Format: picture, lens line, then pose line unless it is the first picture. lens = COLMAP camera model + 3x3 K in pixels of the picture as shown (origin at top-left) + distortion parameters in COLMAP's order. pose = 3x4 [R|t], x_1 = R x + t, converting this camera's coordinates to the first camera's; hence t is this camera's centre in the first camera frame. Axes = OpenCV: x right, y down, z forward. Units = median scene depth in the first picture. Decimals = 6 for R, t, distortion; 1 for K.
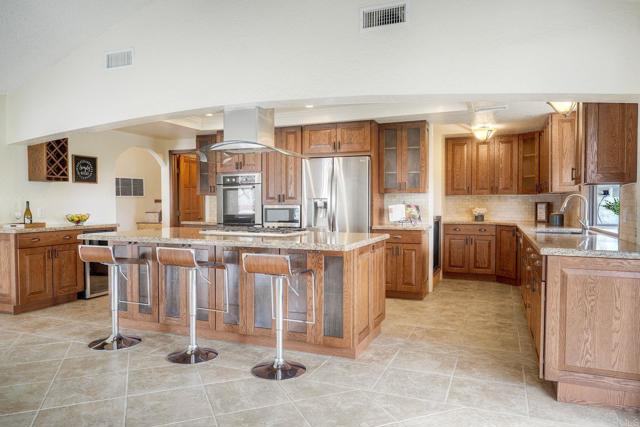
lens RADIAL K [[437.0, 0, 317.4], [0, 437.0, 214.1], [0, 0, 1]] dist [-0.004171, -0.009897]
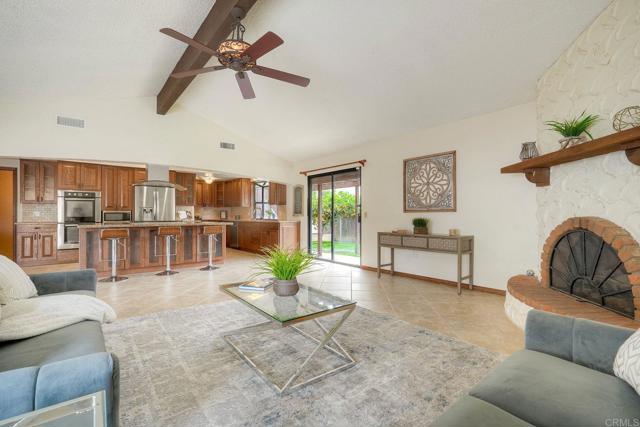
lens RADIAL K [[285.6, 0, 318.0], [0, 285.6, 211.6], [0, 0, 1]] dist [-0.009070, 0.003984]
pose [[0.488139, 0.007095, 0.872737, -0.730282], [0.017444, 0.999688, -0.017883, 0.017984], [-0.872592, 0.023953, 0.487862, -0.269416]]
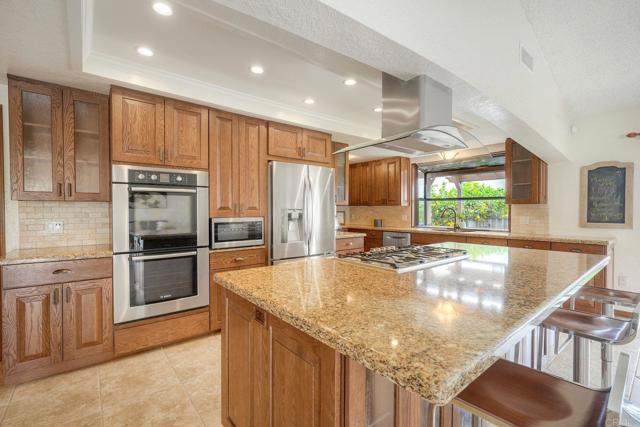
lens RADIAL K [[285.6, 0, 320.5], [0, 285.6, 212.2], [0, 0, 1]] dist [-0.009070, 0.003984]
pose [[0.486794, -0.008423, 0.873476, -0.474597], [0.018820, 0.999823, -0.000847, -0.028762], [-0.873314, 0.016851, 0.486866, 0.685431]]
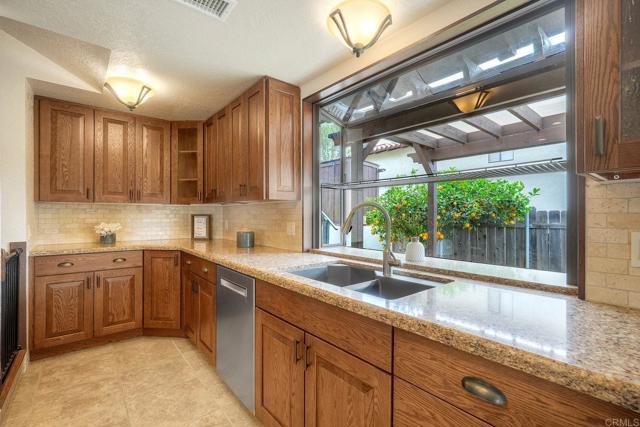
lens RADIAL K [[285.6, 0, 323.8], [0, 285.6, 213.9], [0, 0, 1]] dist [-0.009070, 0.003984]
pose [[0.460417, 0.003364, 0.887696, 0.188750], [0.018208, 0.999747, -0.013233, -0.020952], [-0.887516, 0.022256, 0.460239, 0.678070]]
